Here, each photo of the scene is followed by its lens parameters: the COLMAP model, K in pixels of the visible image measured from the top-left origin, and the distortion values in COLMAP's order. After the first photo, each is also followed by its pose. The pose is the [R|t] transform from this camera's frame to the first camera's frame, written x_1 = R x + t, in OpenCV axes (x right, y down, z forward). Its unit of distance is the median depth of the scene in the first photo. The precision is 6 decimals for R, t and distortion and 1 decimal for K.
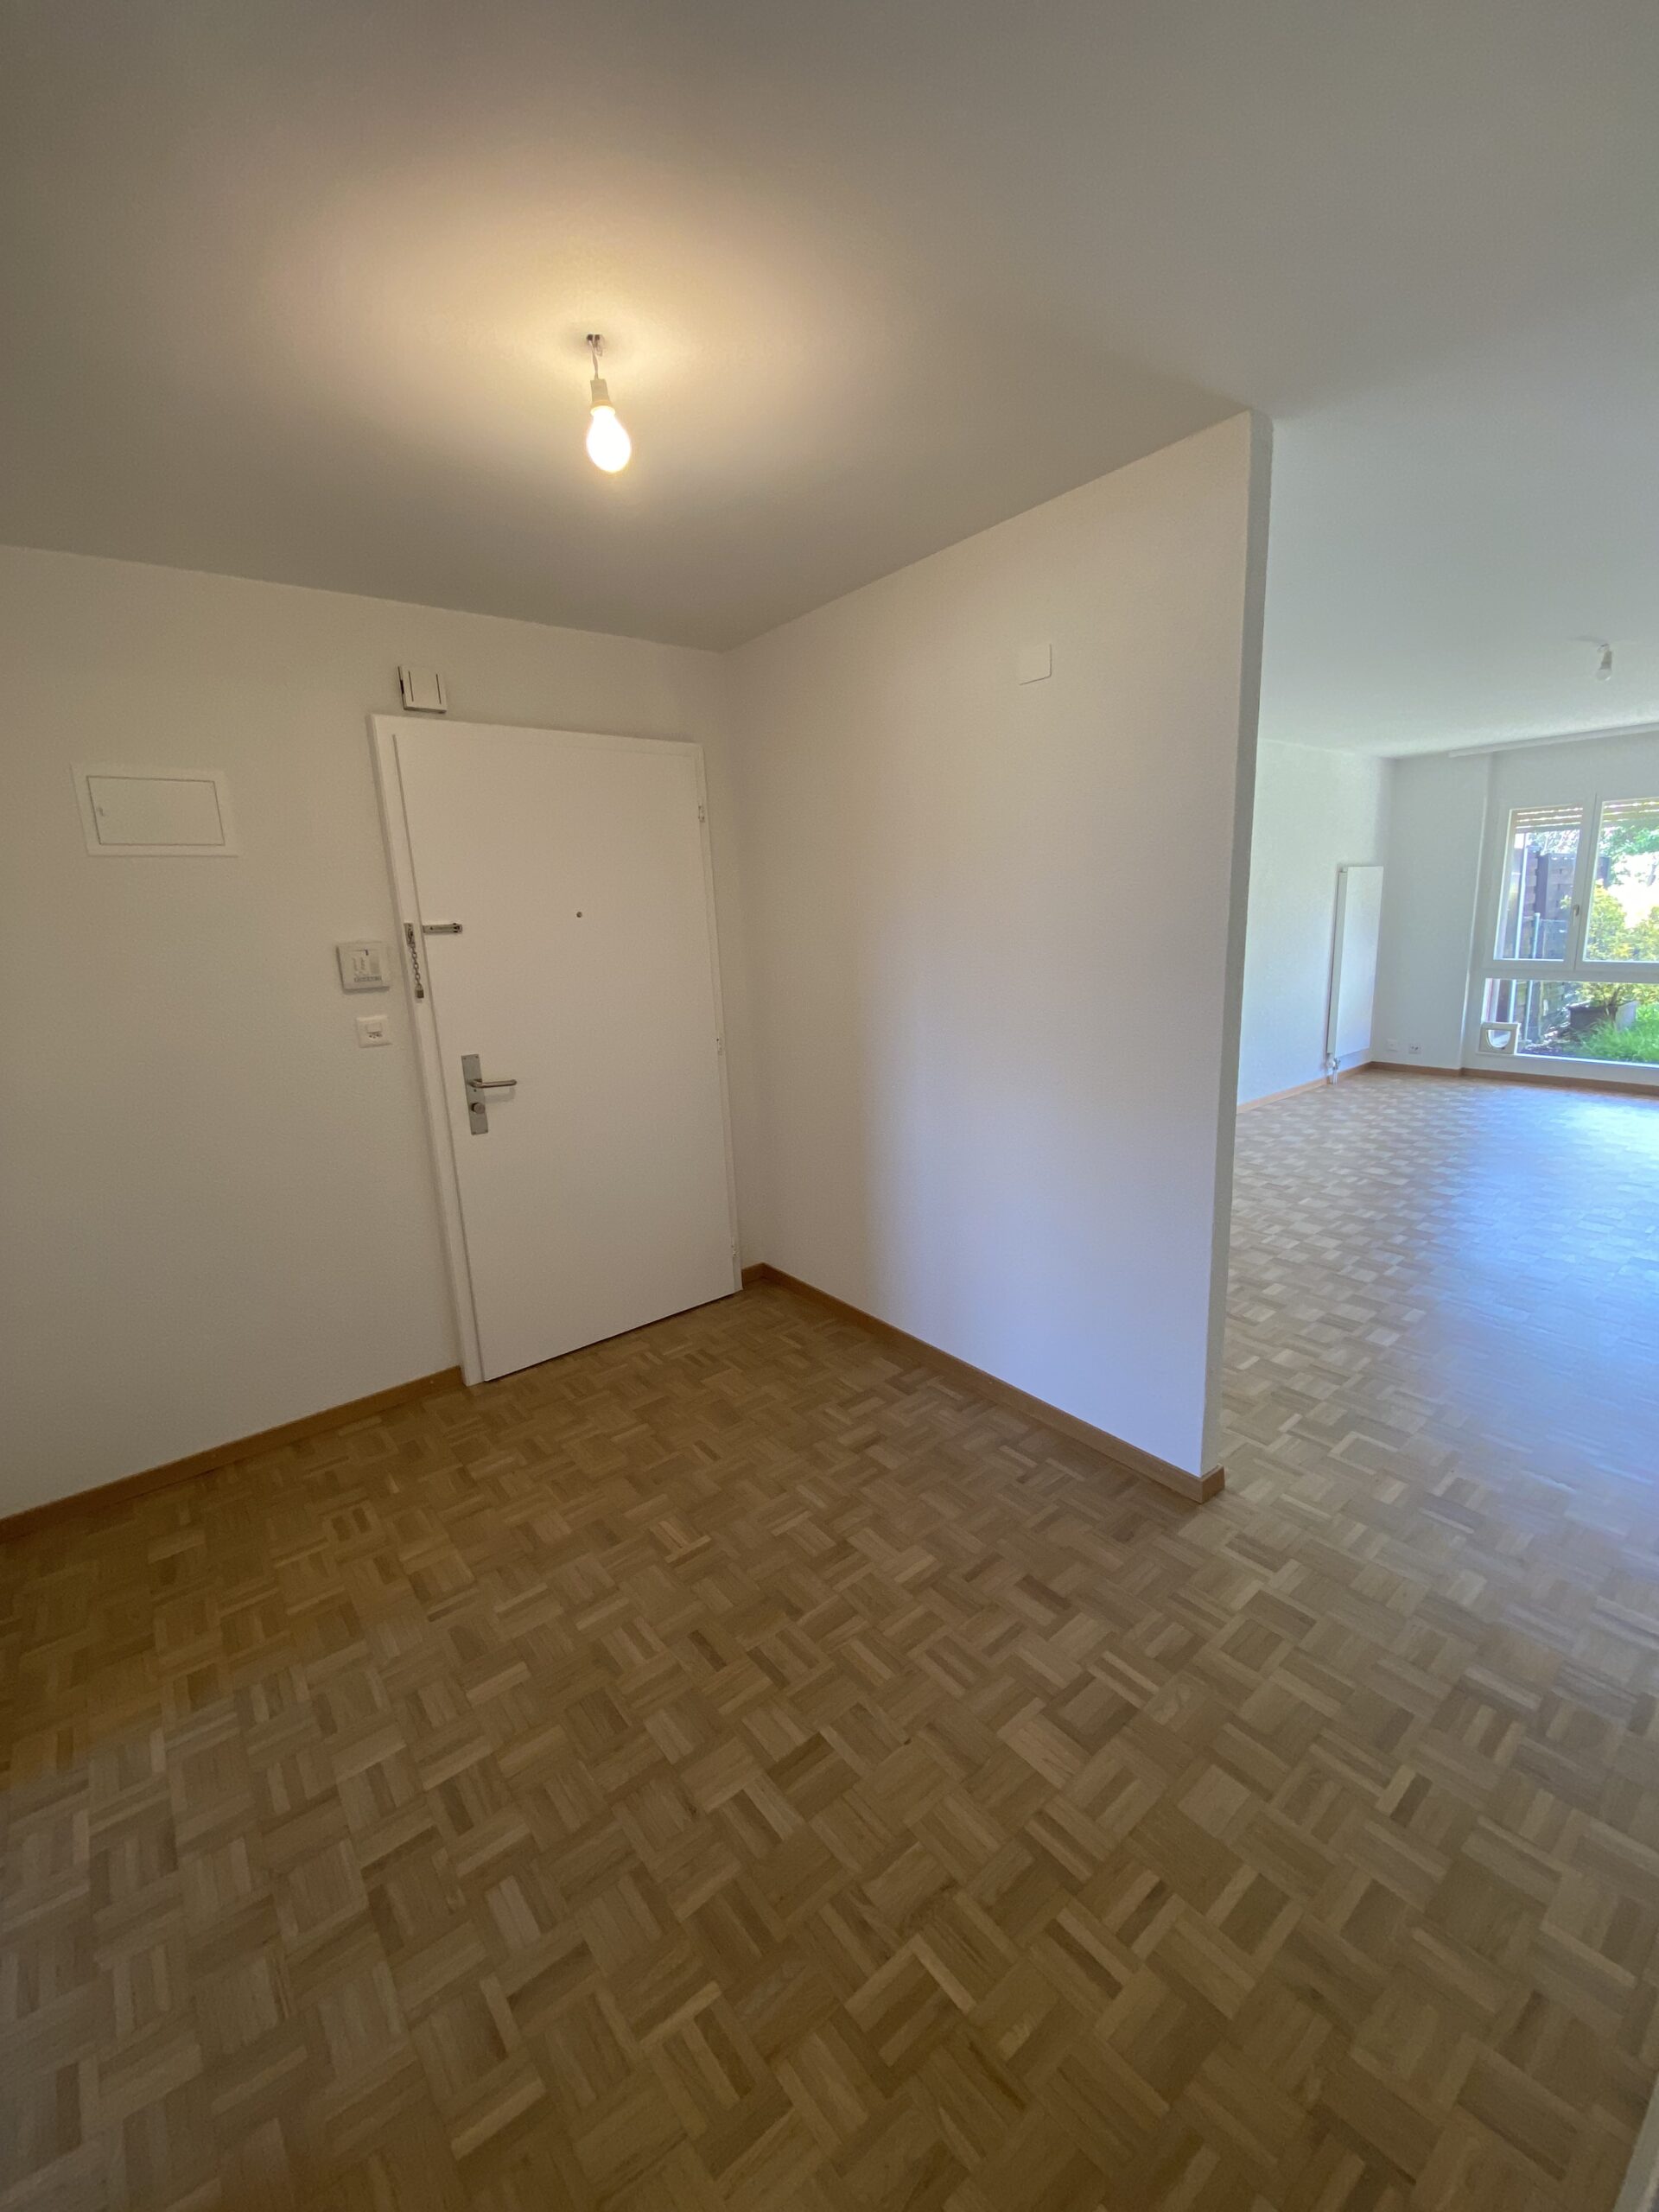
lens RADIAL K [[918.5, 0, 839.1], [0, 918.5, 1101.8], [0, 0, 1]] dist [0.002952, -0.000164]
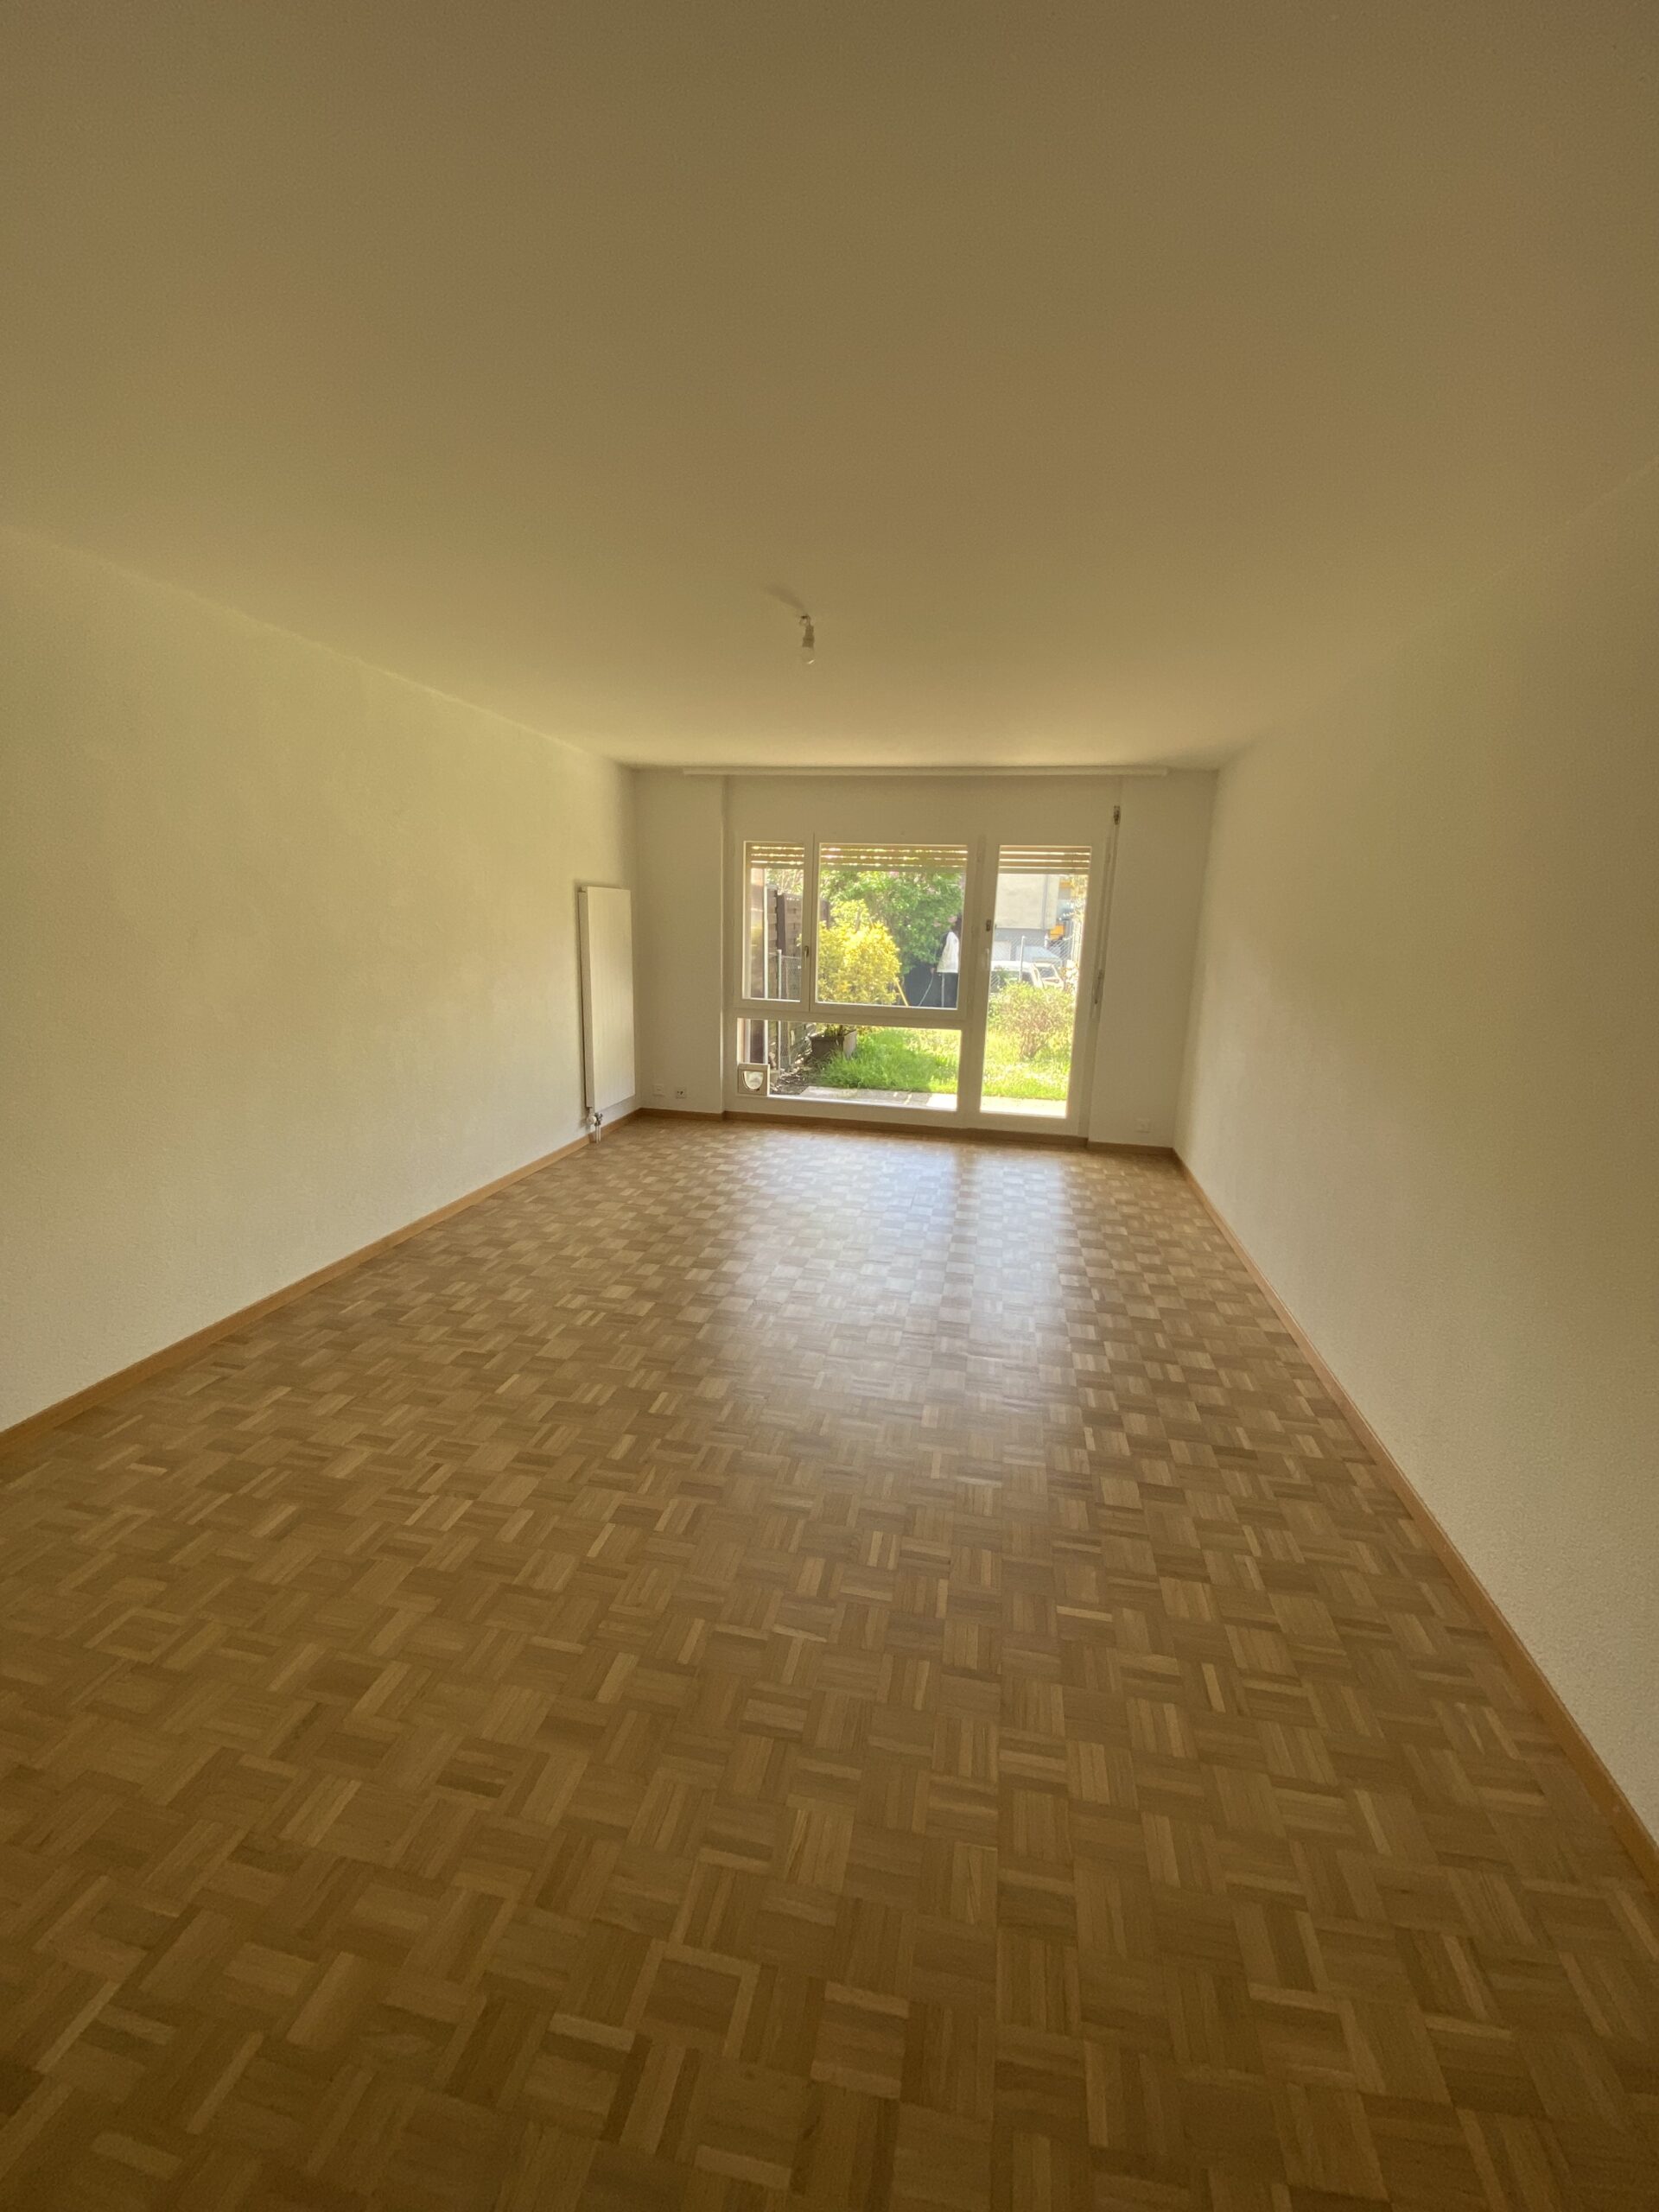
lens RADIAL K [[819.2, 0, 829.5], [0, 819.2, 1106.0], [0, 0, 1]] dist [-0.026866, -0.000092]
pose [[0.773517, -0.077352, 0.629038, 0.392047], [0.067453, 0.996934, 0.039646, -0.116300], [-0.630176, 0.011764, 0.776363, 0.469135]]
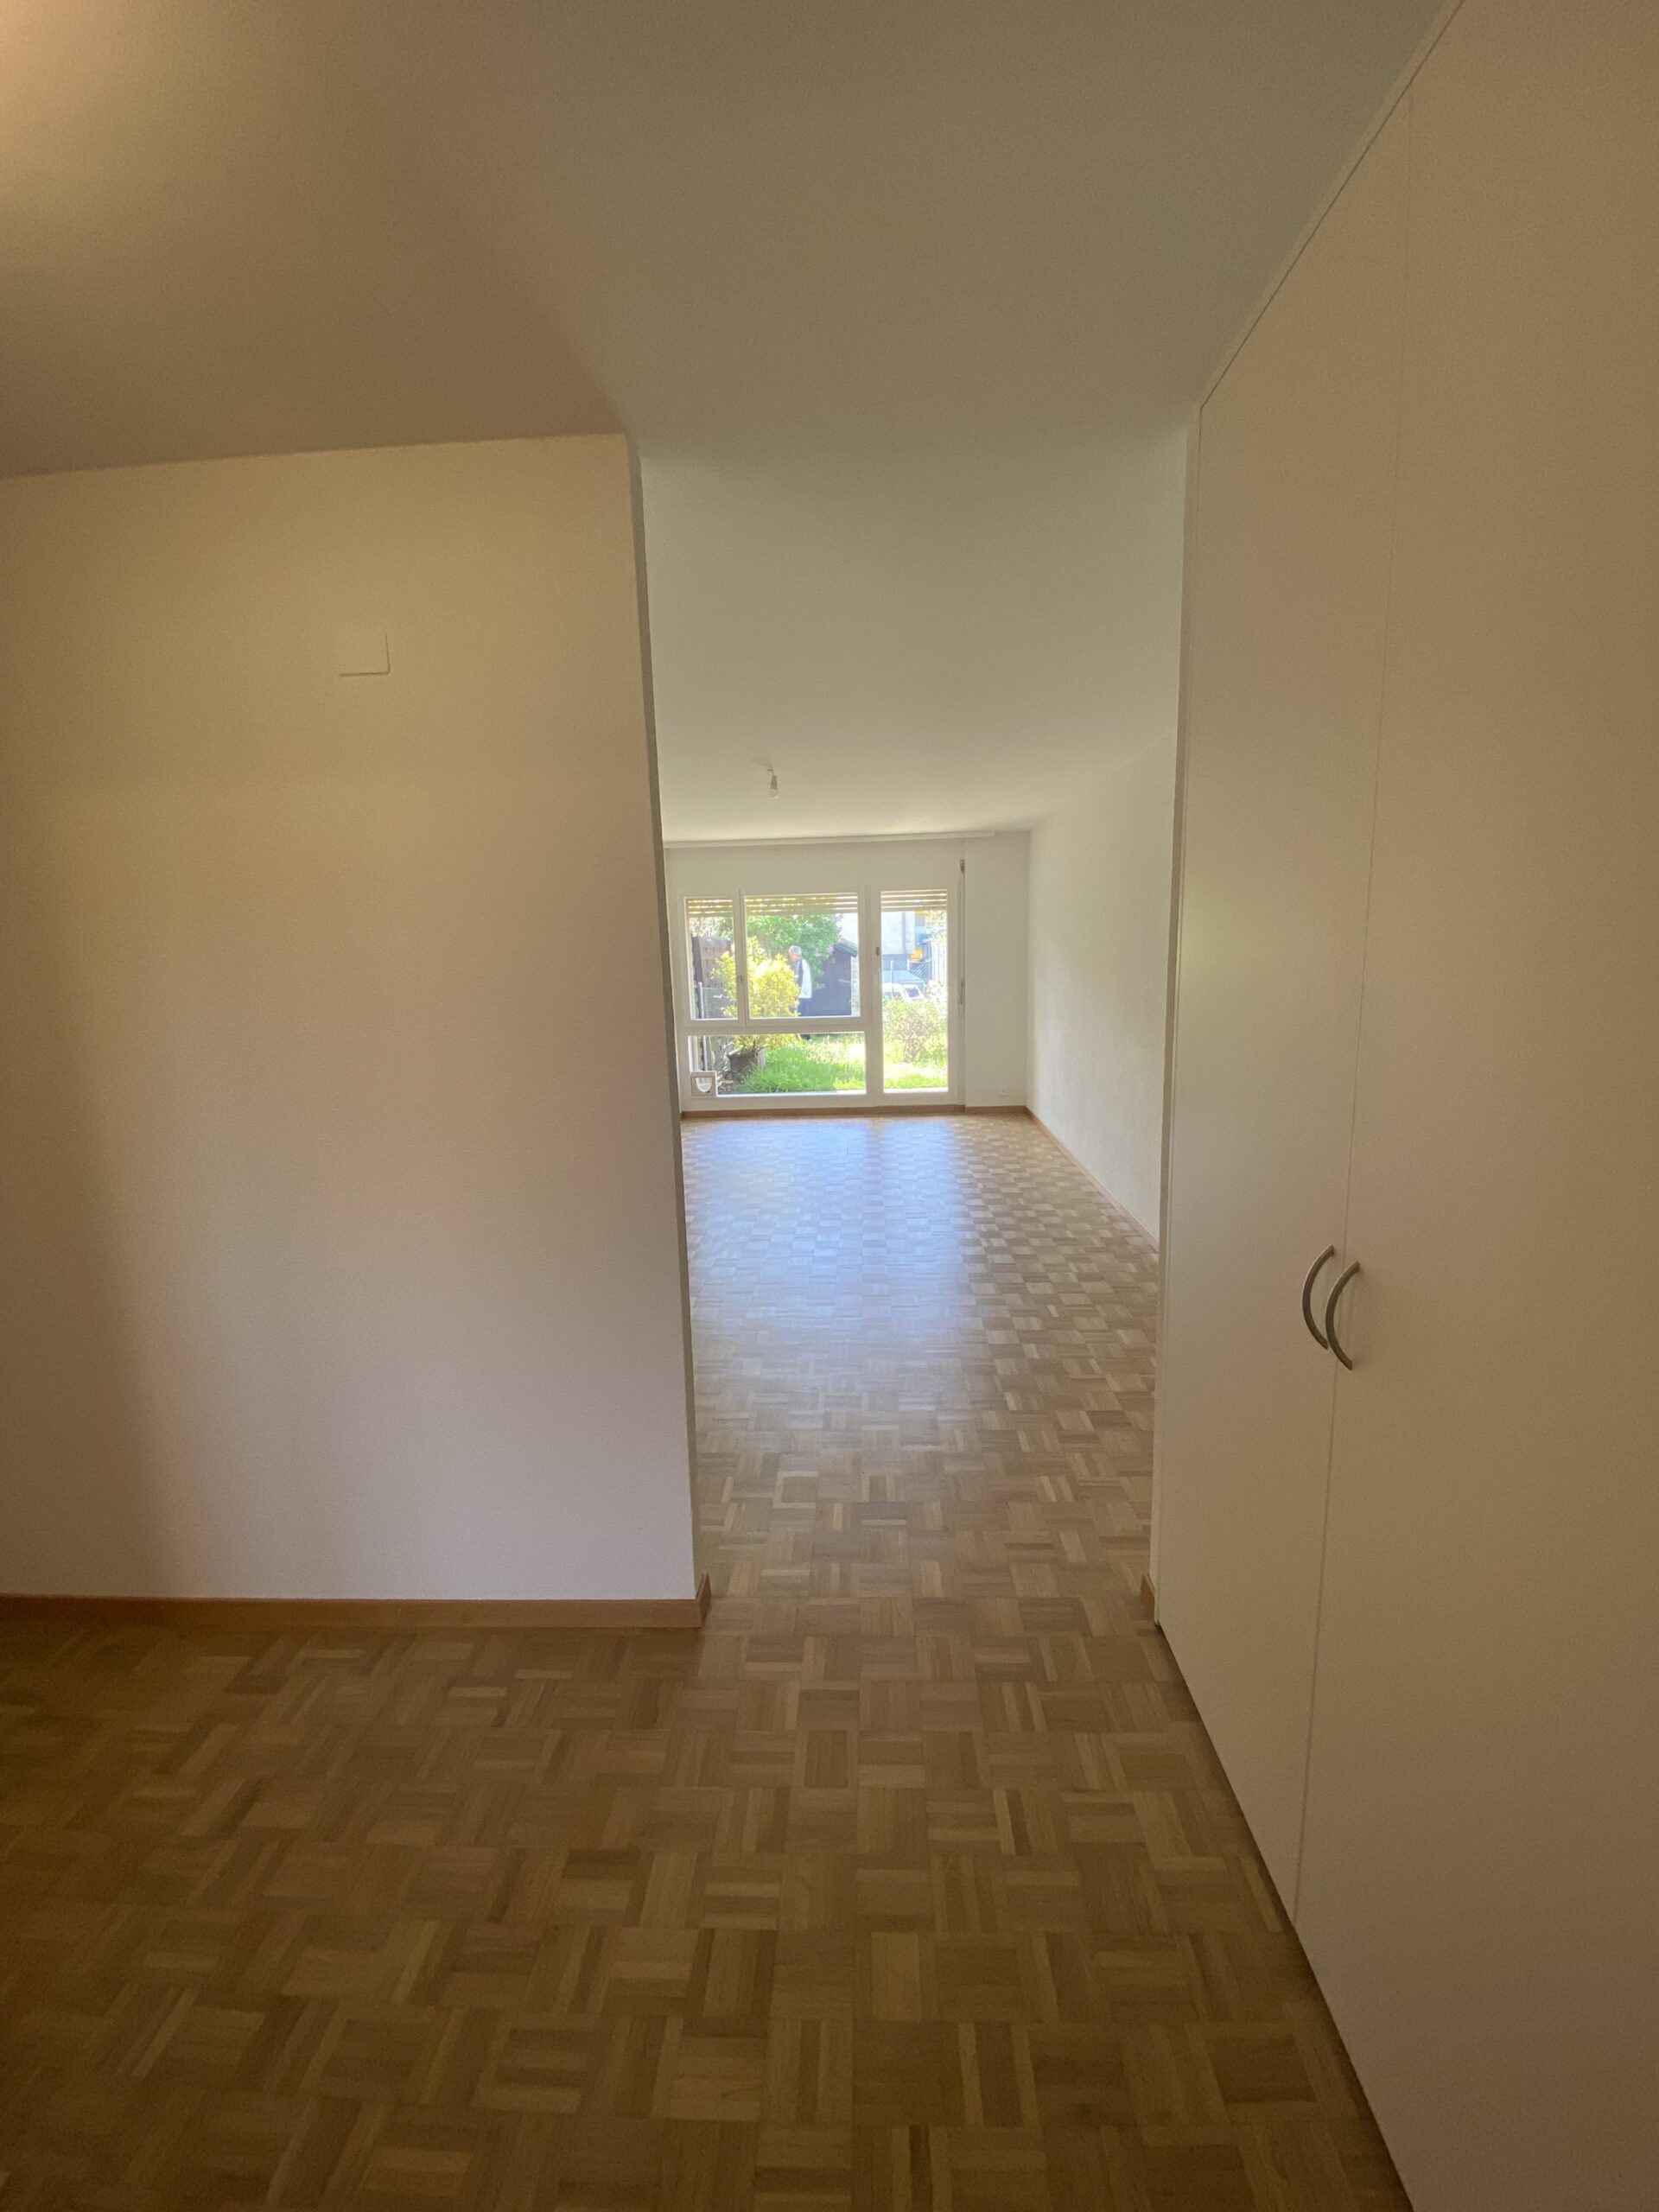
lens RADIAL K [[884.8, 0, 834.7], [0, 884.8, 1118.3], [0, 0, 1]] dist [0.026615, -0.023475]
pose [[0.650176, -0.115991, 0.750878, -0.079495], [0.153907, 0.987896, 0.019338, -0.035162], [-0.744032, 0.102992, 0.660158, 0.181712]]
